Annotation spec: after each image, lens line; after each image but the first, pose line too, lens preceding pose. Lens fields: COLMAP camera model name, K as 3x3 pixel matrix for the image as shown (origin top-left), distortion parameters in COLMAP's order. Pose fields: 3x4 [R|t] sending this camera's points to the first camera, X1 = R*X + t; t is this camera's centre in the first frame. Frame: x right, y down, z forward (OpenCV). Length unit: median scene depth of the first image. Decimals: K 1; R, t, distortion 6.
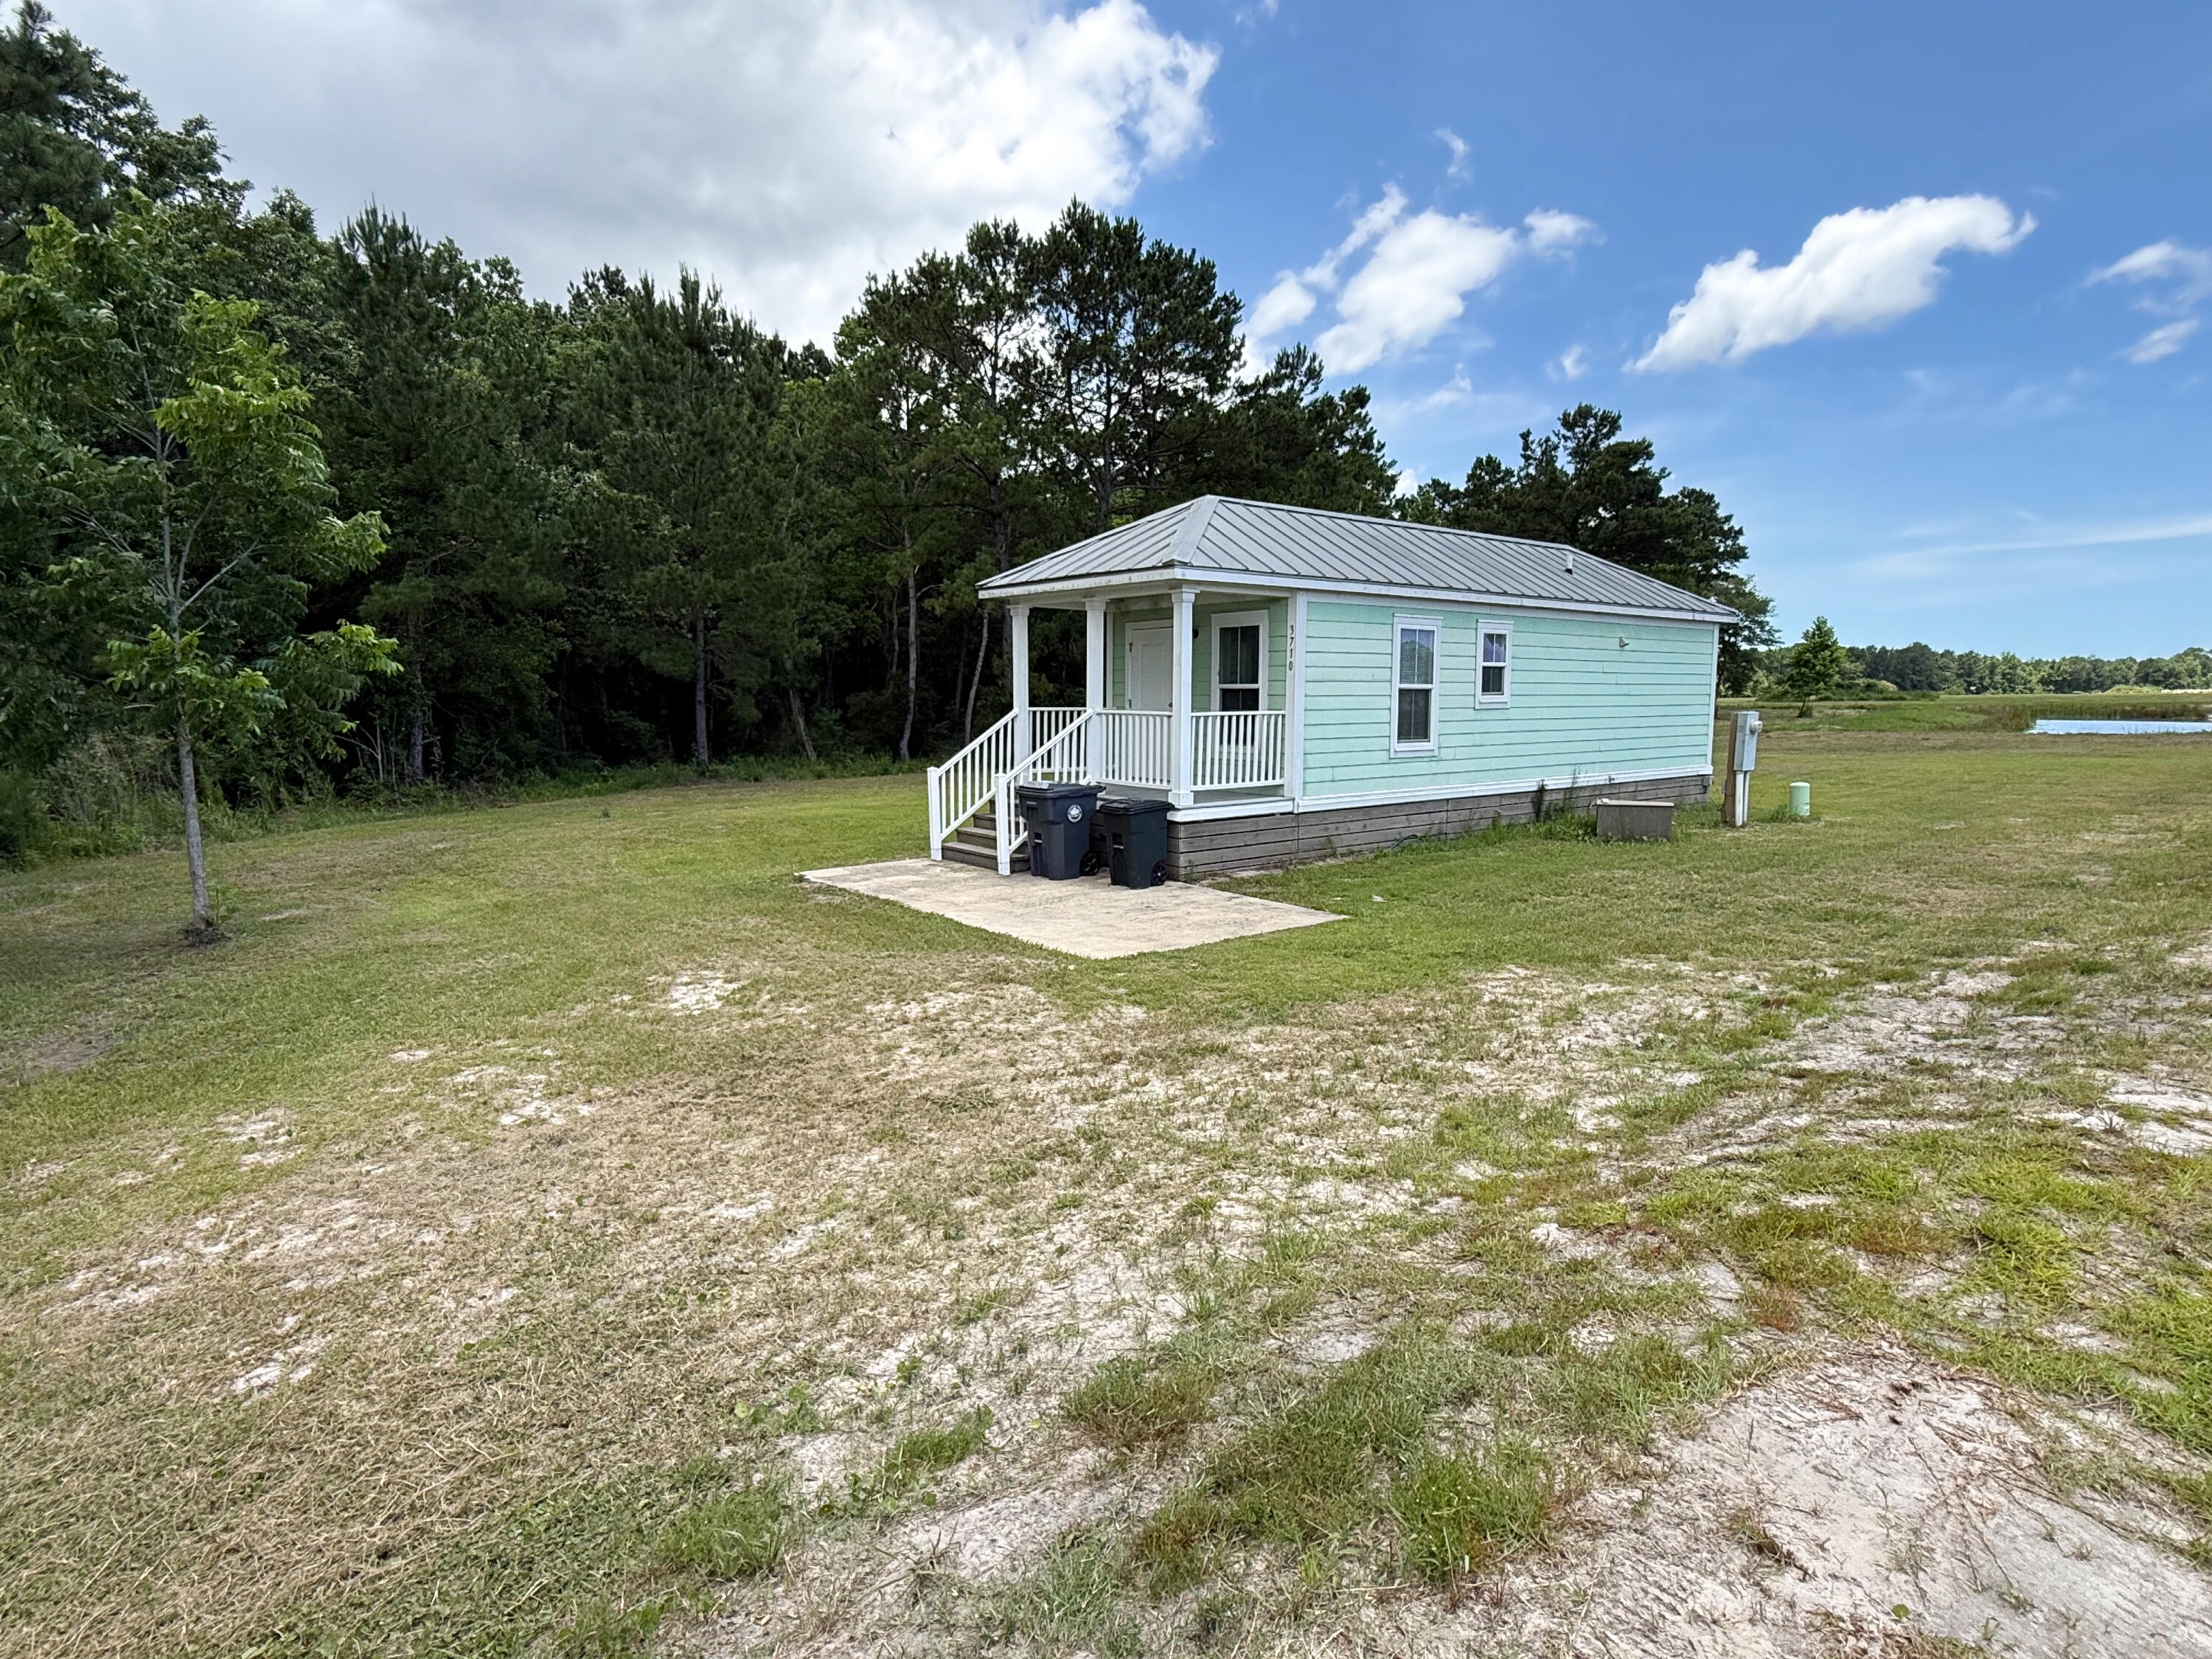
lens RADIAL K [[1168.1, 0, 1104.1], [0, 1168.1, 855.7], [0, 0, 1]] dist [0.000214, 0.001824]
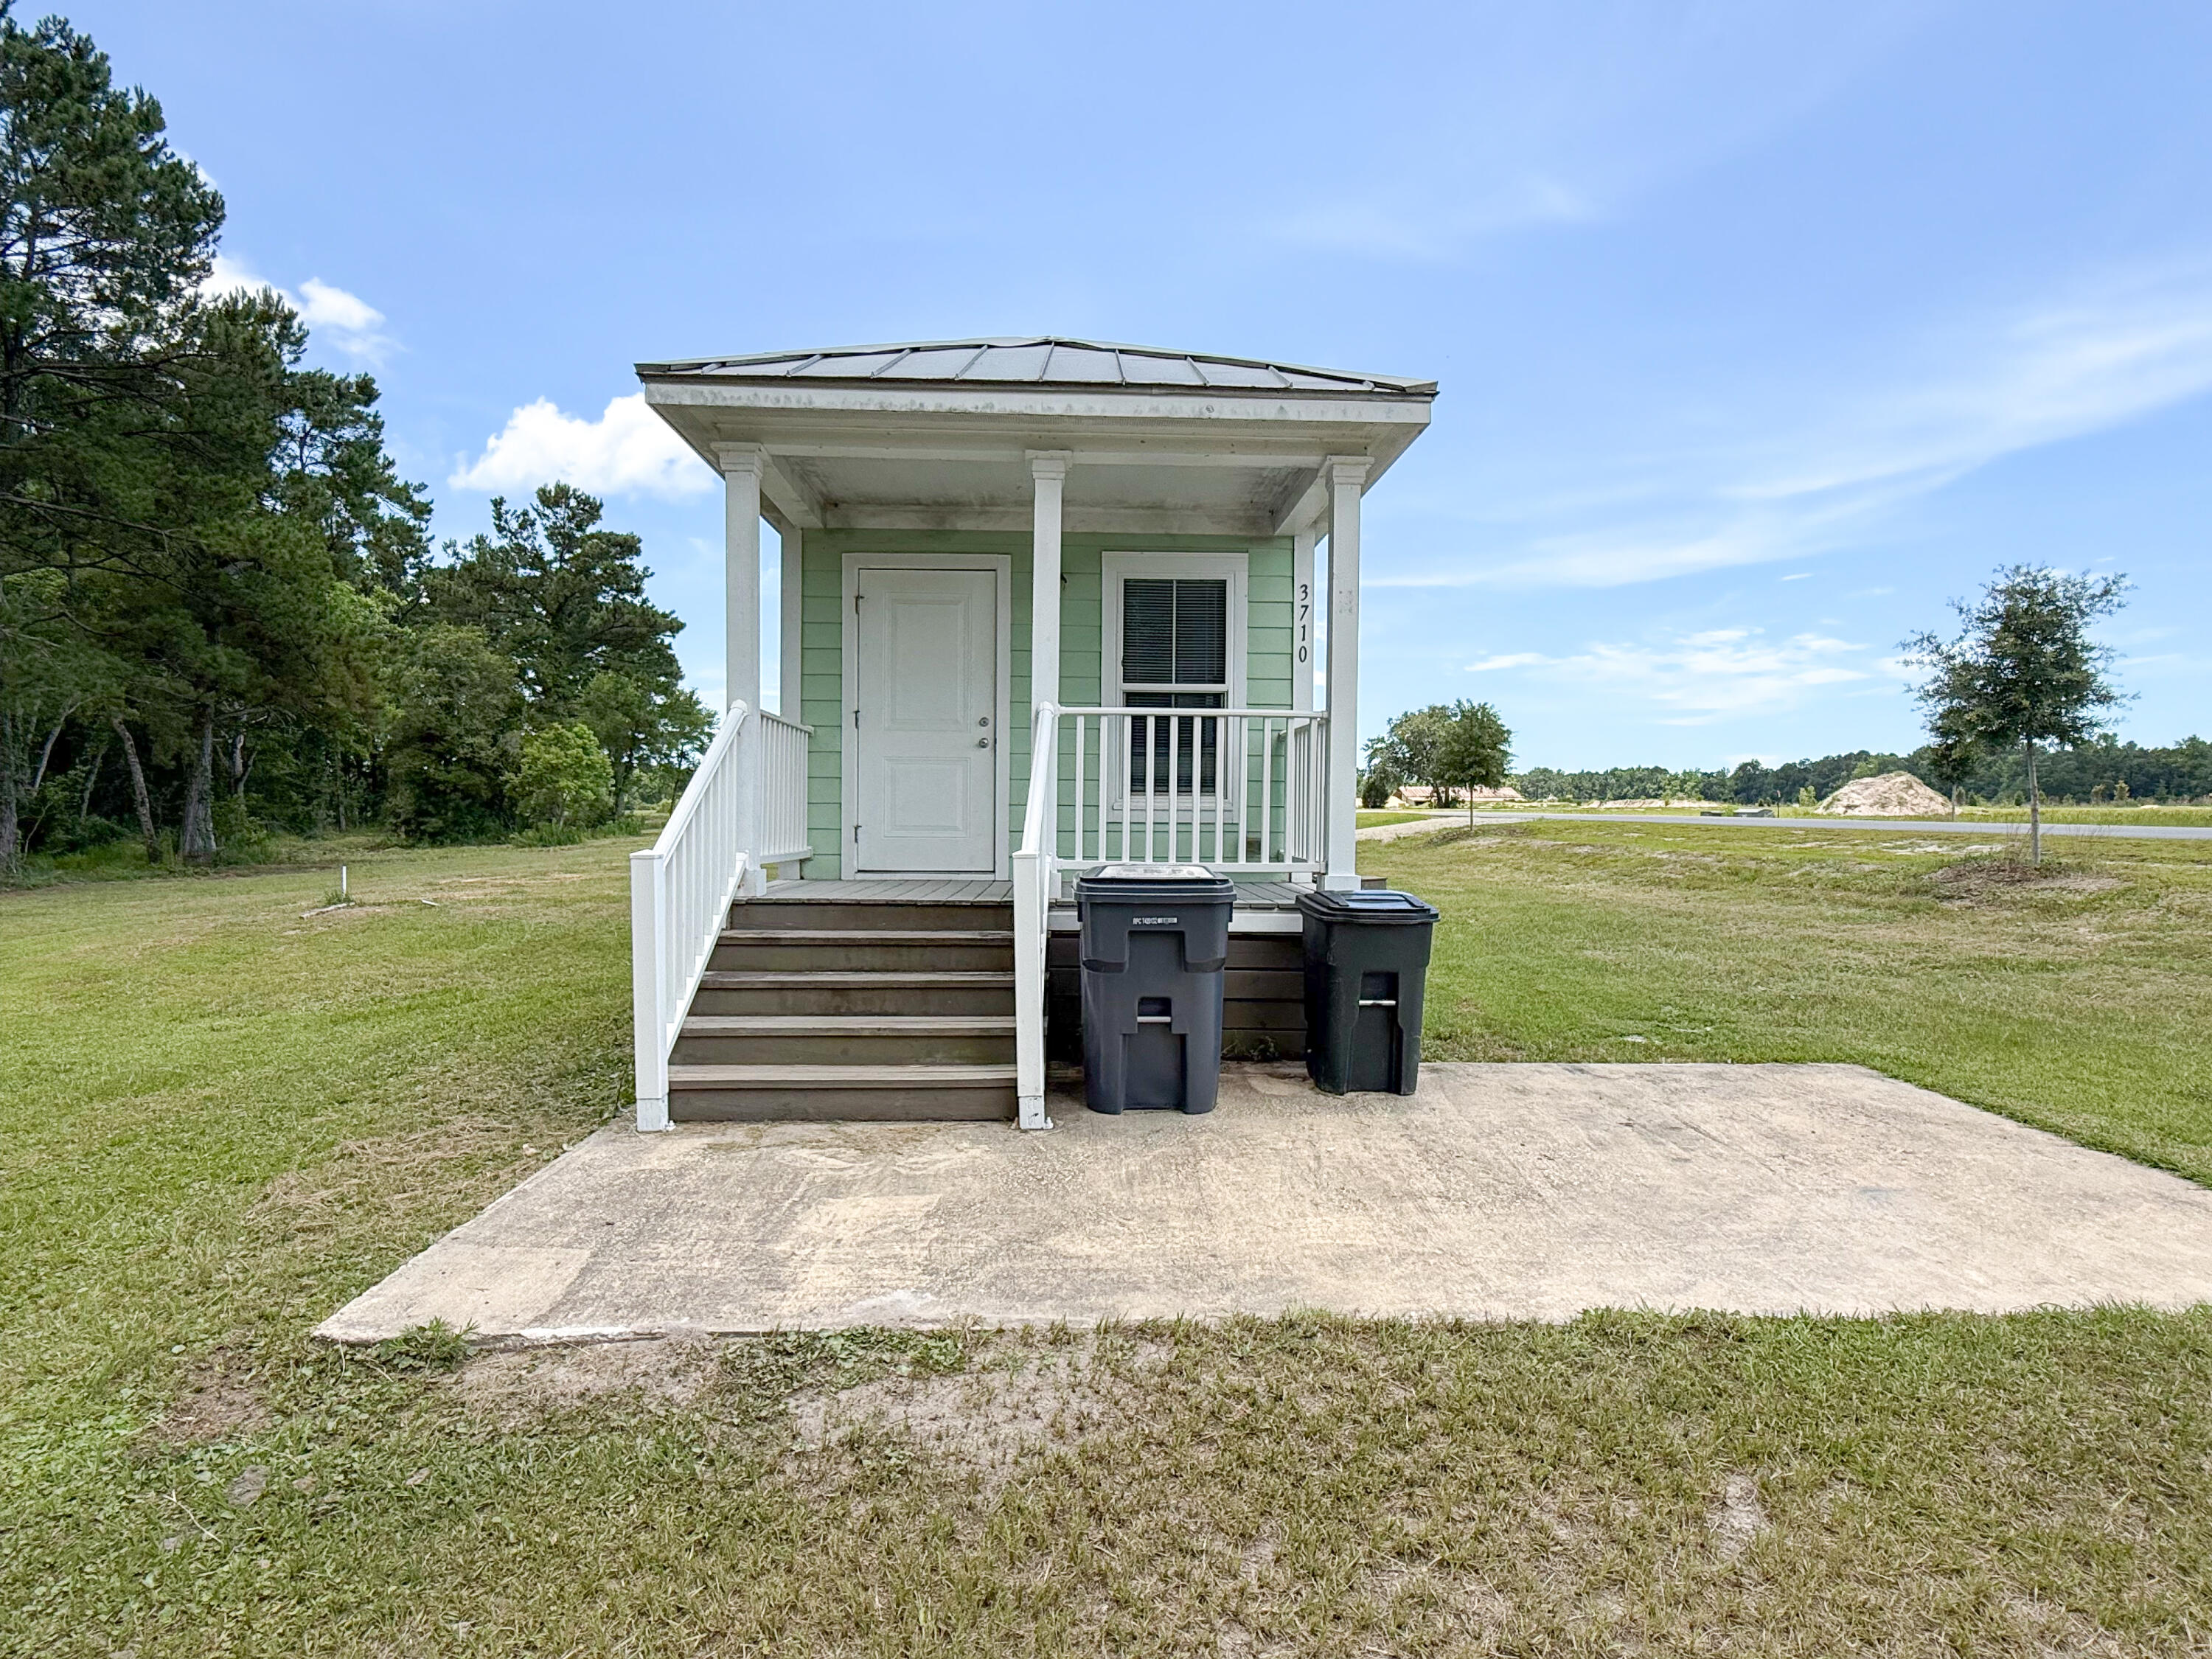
lens RADIAL K [[1168.1, 0, 1104.1], [0, 1168.1, 855.7], [0, 0, 1]] dist [0.000214, 0.001824]
pose [[0.591240, -0.017314, 0.806309, -0.292030], [0.099626, 0.993680, -0.051715, -0.038062], [-0.800318, 0.110905, 0.589229, 0.604272]]
